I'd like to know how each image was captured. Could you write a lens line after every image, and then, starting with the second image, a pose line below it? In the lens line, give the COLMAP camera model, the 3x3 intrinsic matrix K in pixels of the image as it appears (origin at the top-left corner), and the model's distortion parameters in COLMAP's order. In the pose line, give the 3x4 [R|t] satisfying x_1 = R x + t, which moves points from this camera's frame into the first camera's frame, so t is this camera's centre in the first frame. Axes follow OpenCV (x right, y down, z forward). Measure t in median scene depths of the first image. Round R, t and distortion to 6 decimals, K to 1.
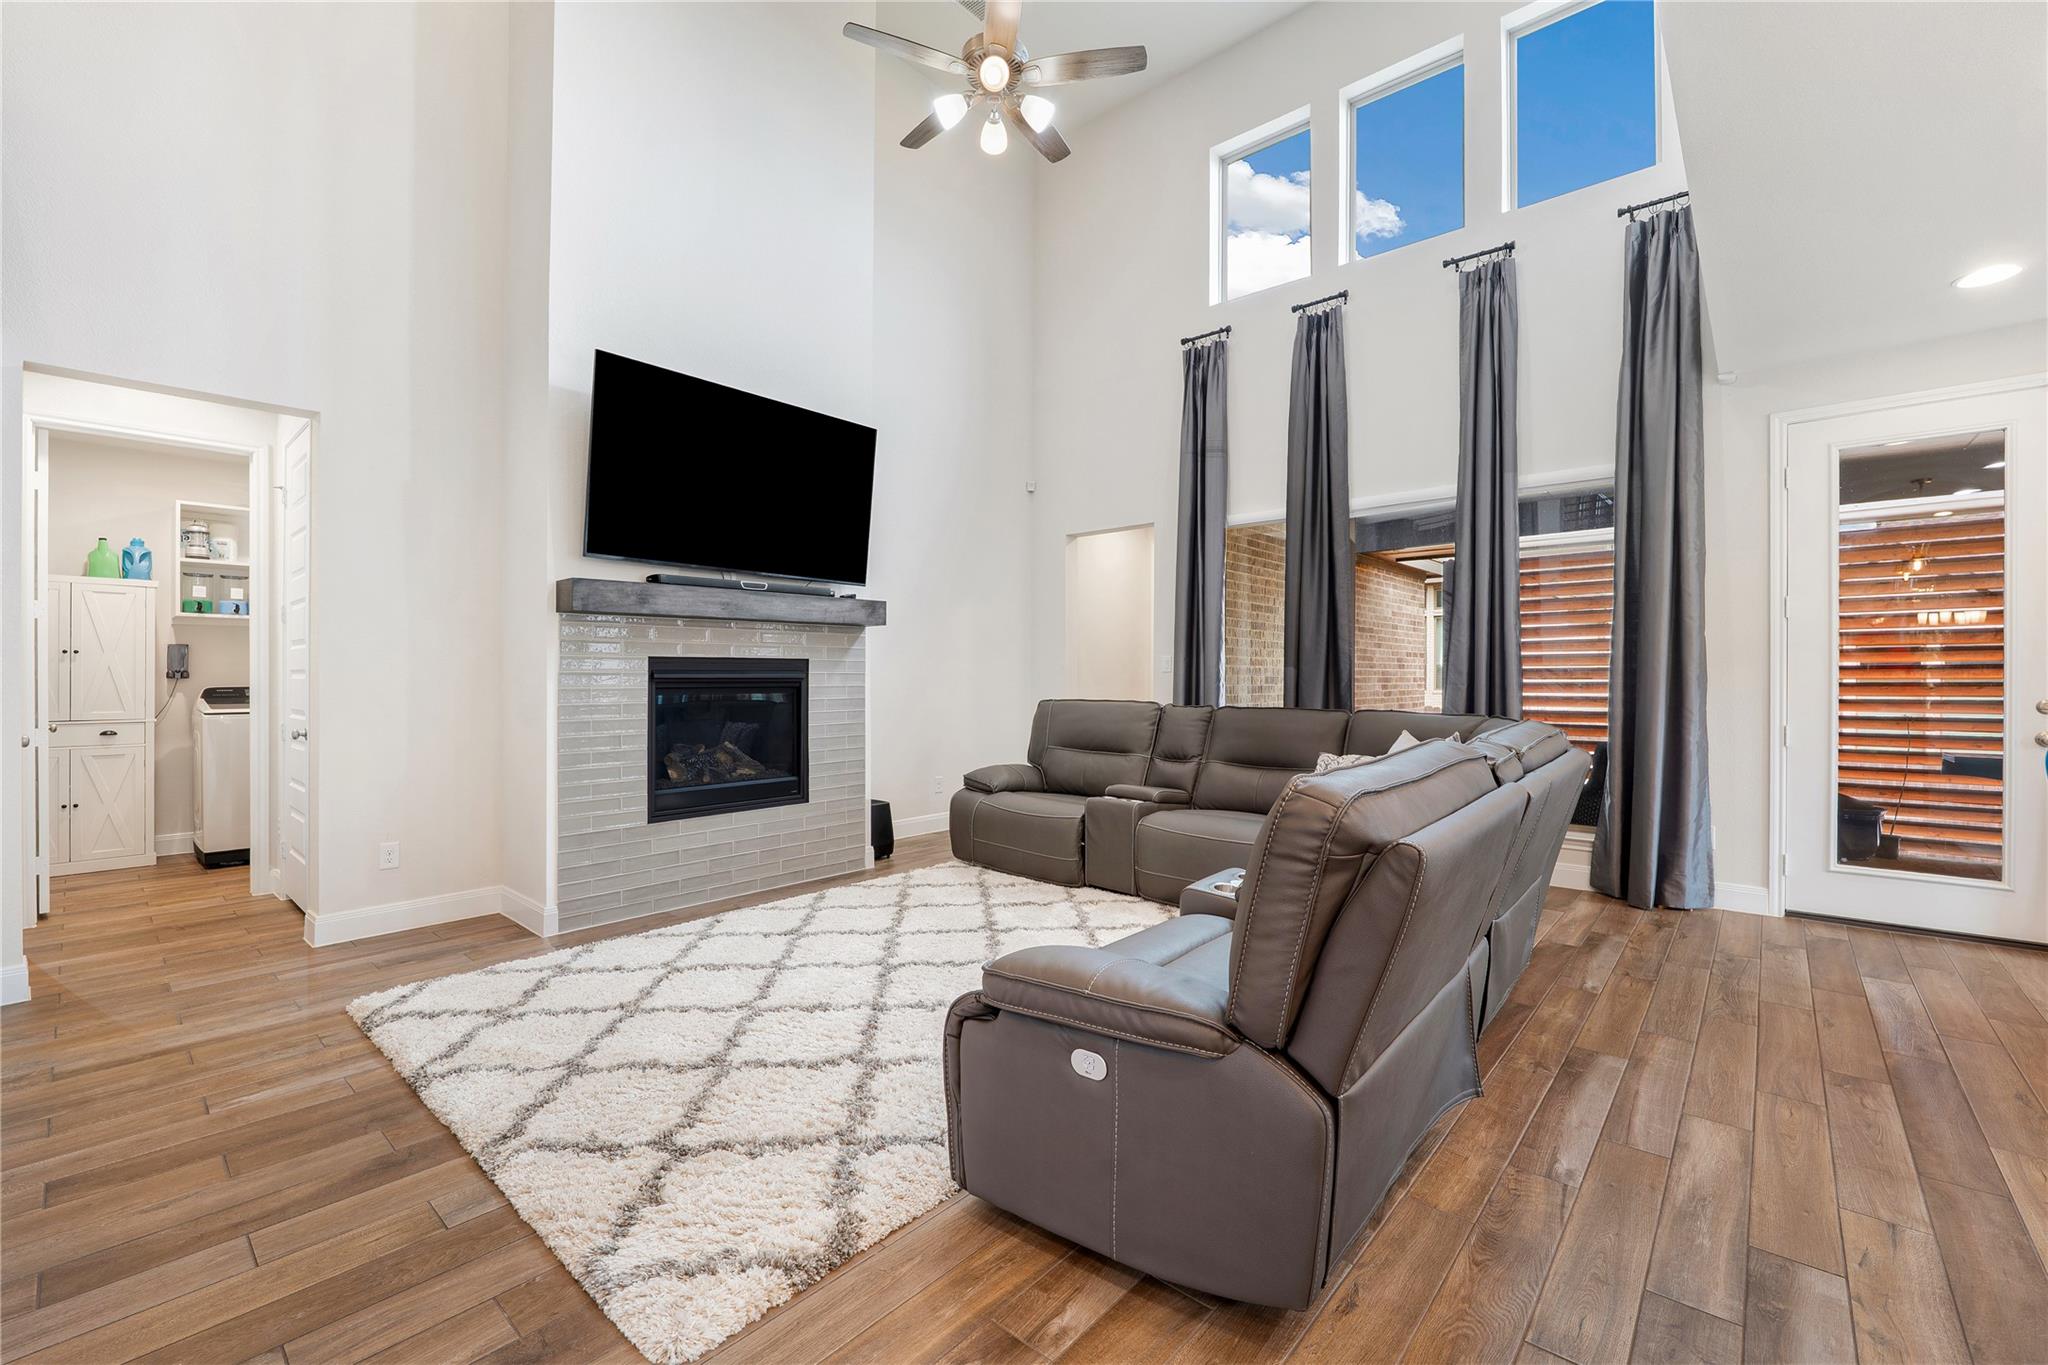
lens RADIAL K [[852.0, 0, 1024.0], [0, 852.0, 682.5], [0, 0, 1]] dist [-0.010996, 0.000514]
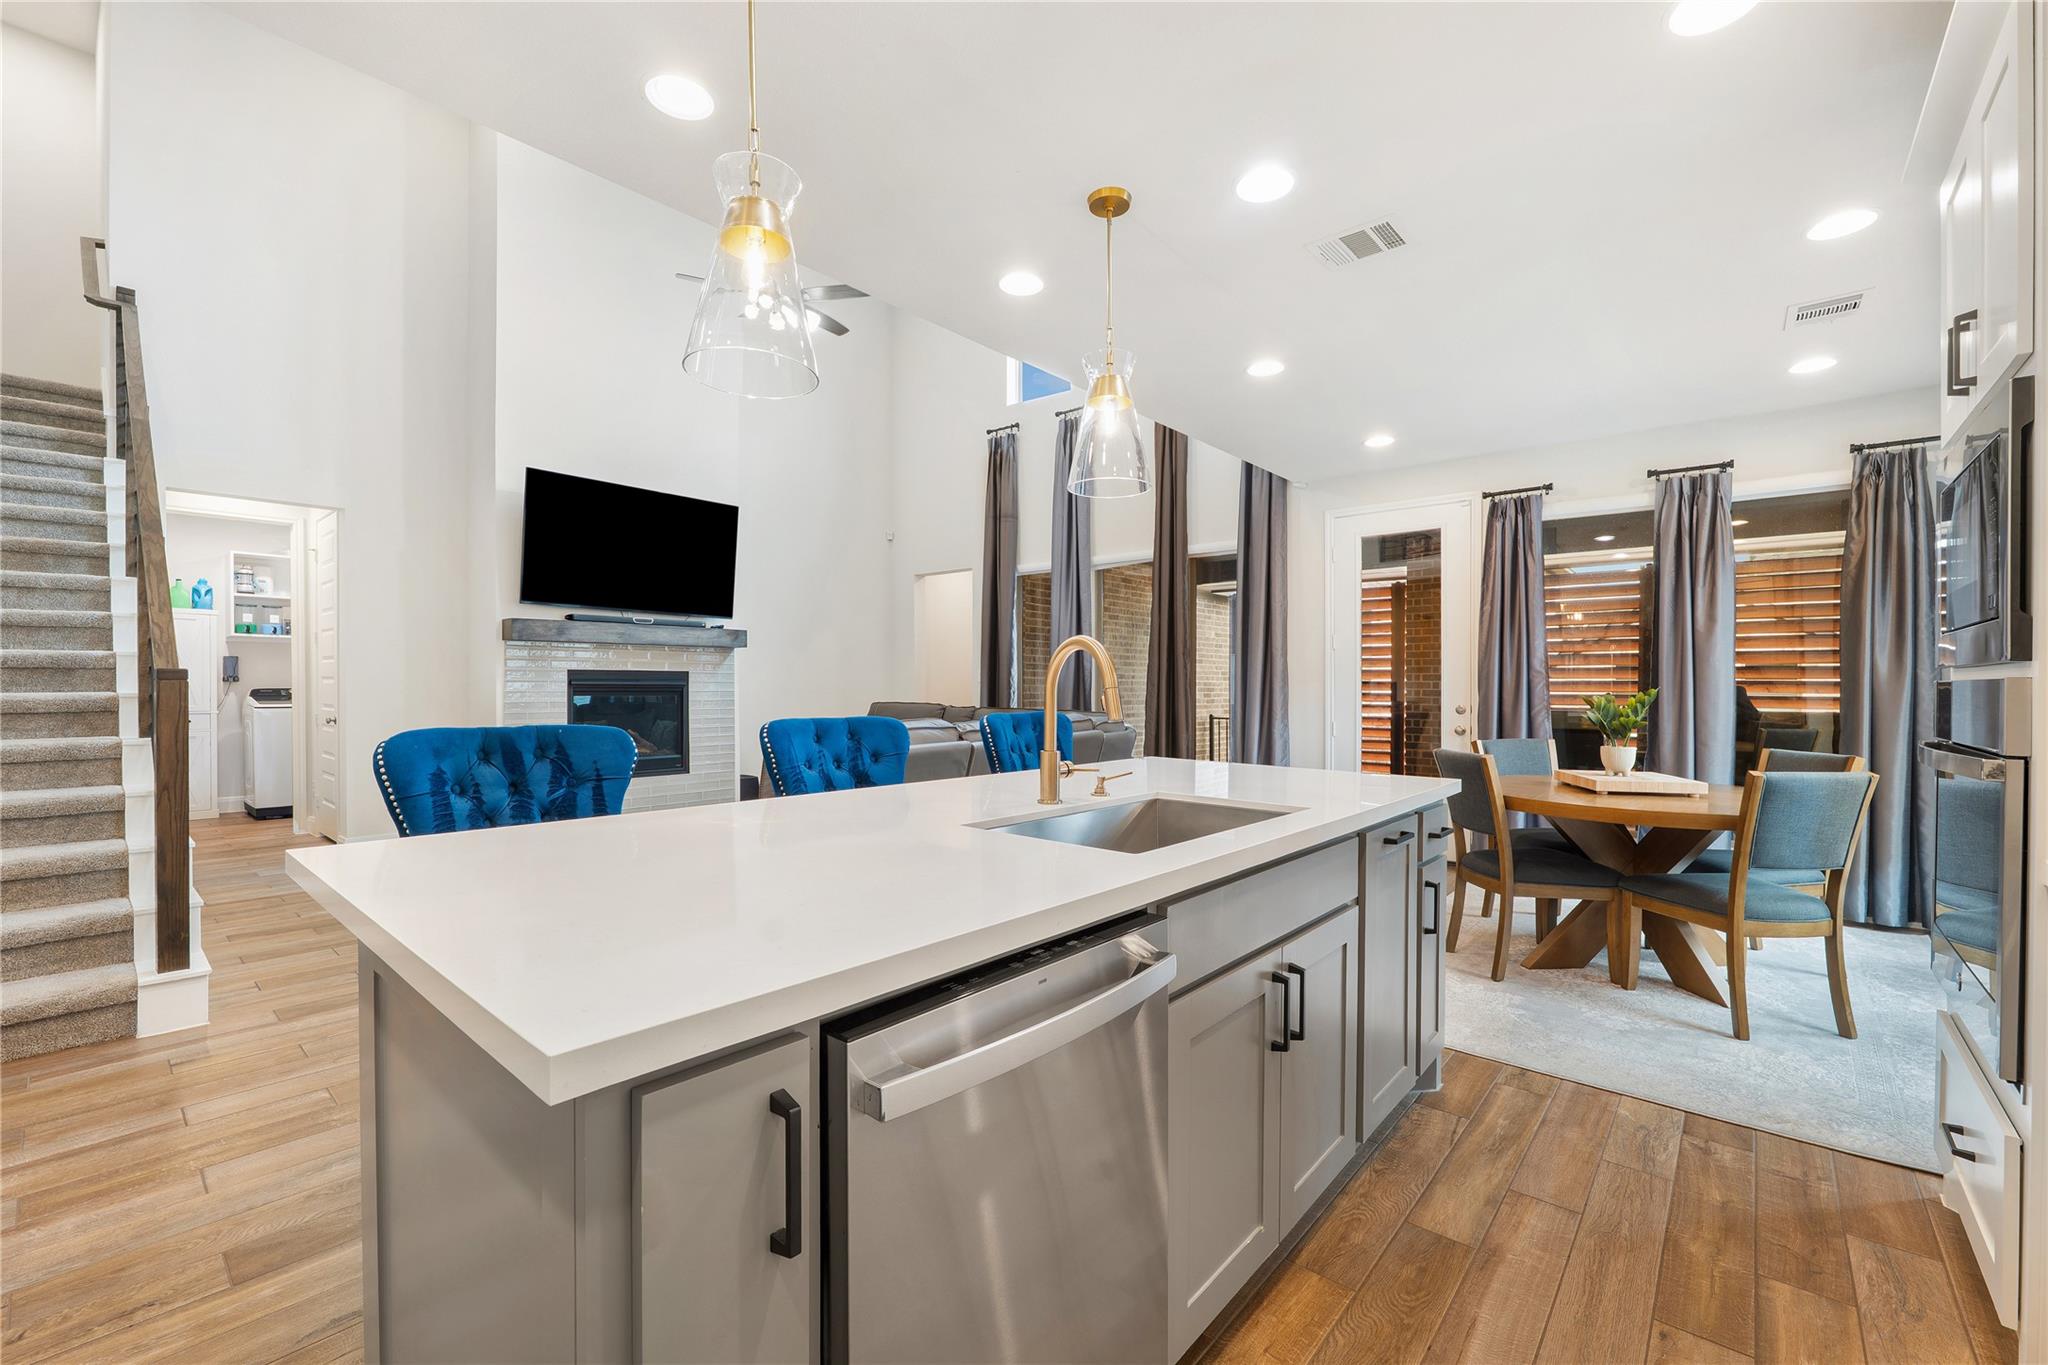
lens RADIAL K [[840.9, 0, 1009.8], [0, 840.9, 706.4], [0, 0, 1]] dist [-0.008171, -0.000041]
pose [[0.999969, 0.007414, 0.002797, 0.305318], [-0.007466, 0.999790, 0.019105, -0.000138], [-0.002655, -0.019126, 0.999814, -0.434395]]
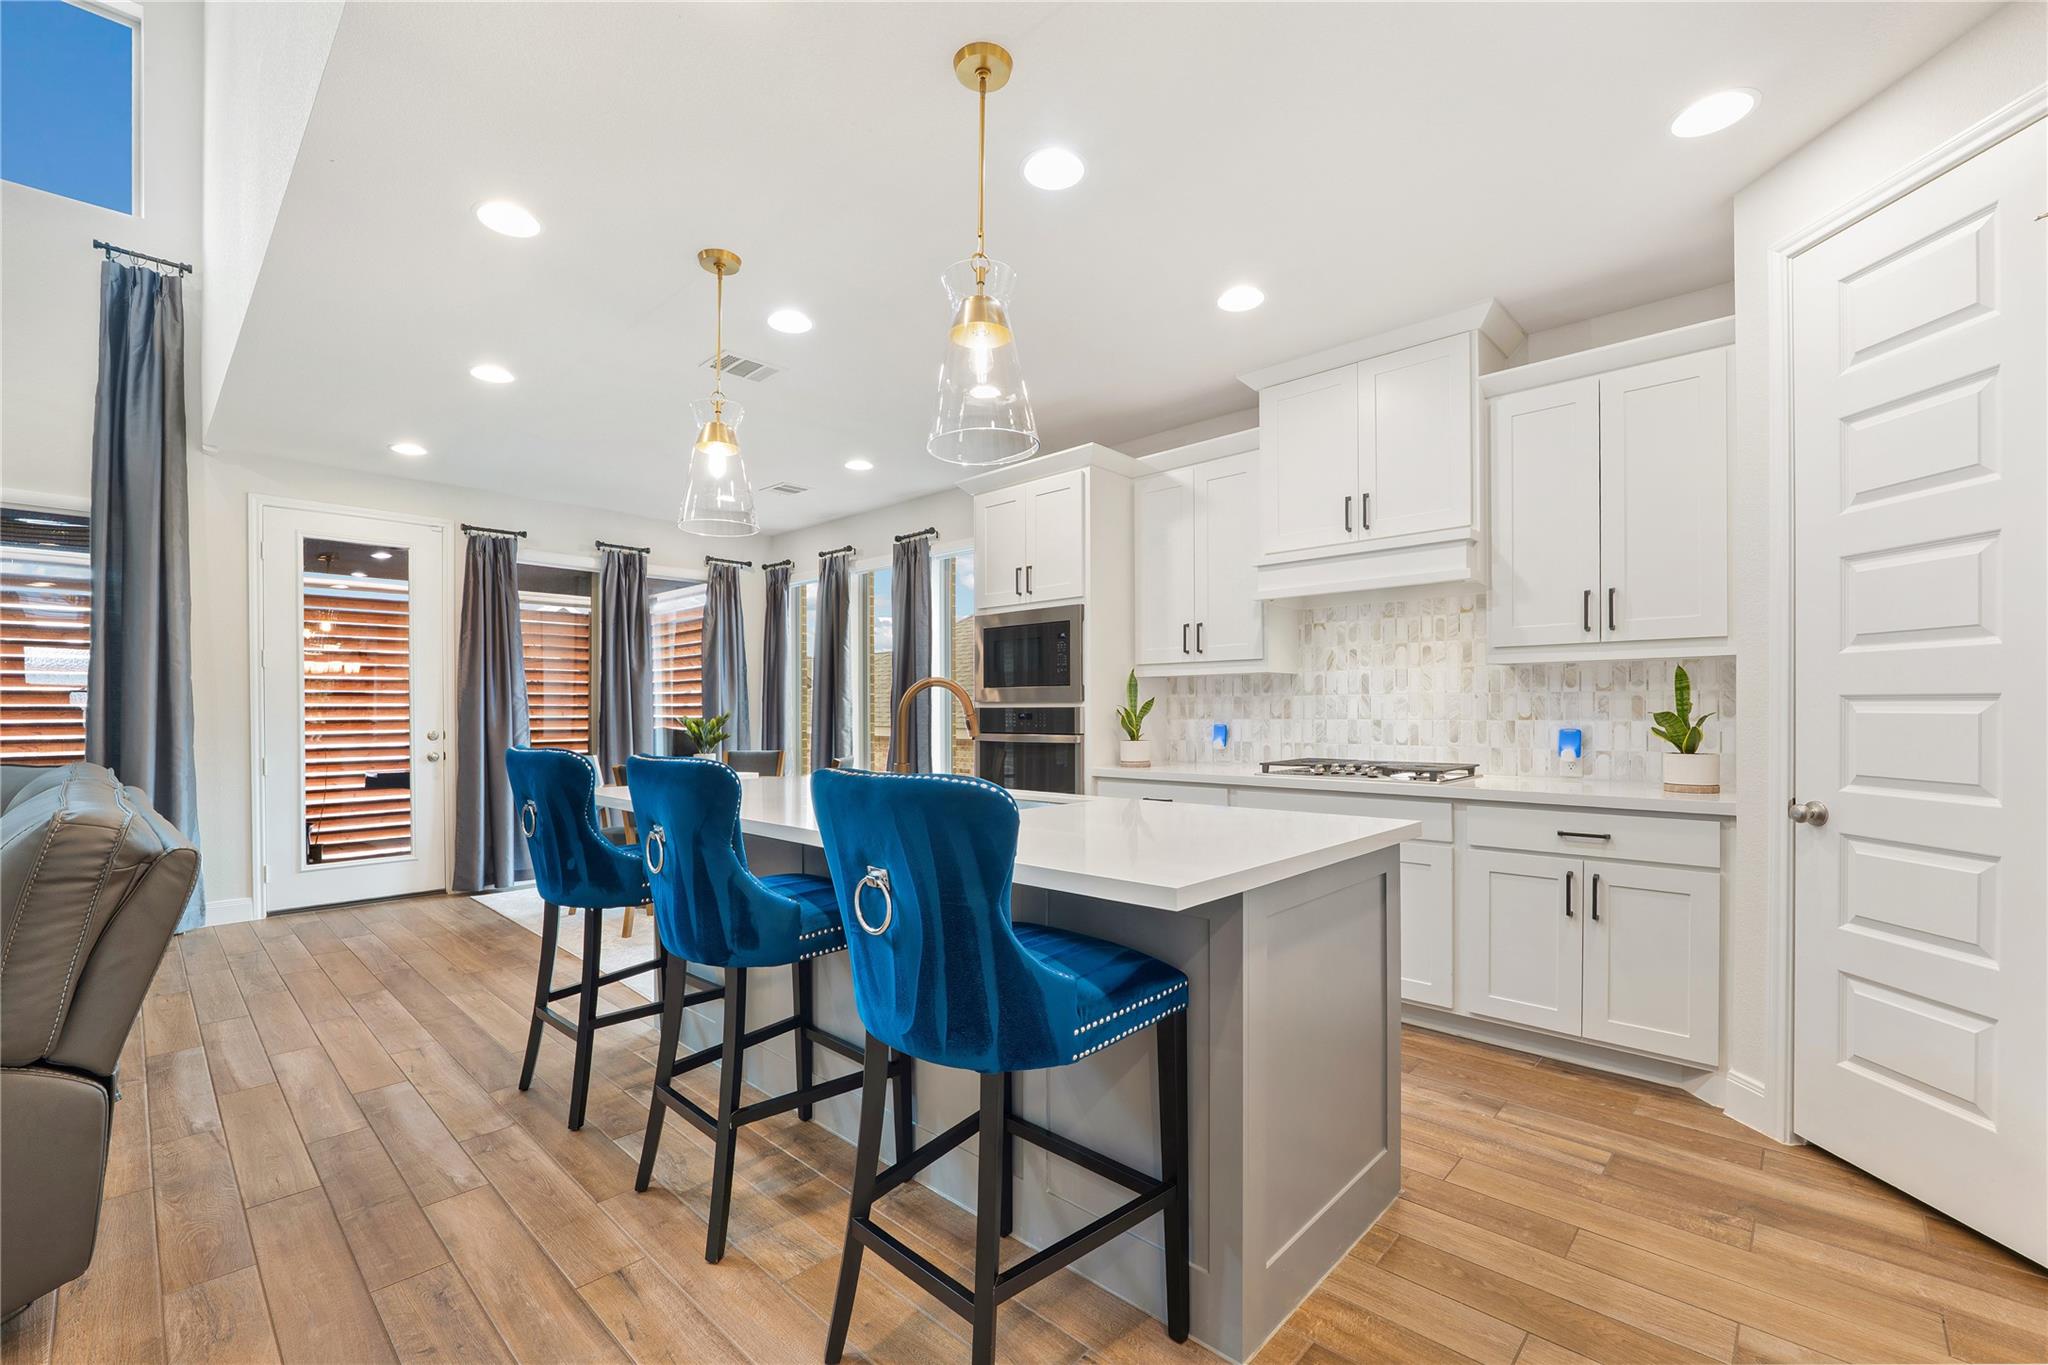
lens RADIAL K [[860.6, 0, 1017.6], [0, 860.6, 710.4], [0, 0, 1]] dist [-0.008080, -0.000050]
pose [[0.036162, 0.001783, 0.999344, -0.240979], [0.010456, 0.999943, -0.002162, -0.002033], [-0.999291, 0.010528, 0.036141, -0.098603]]
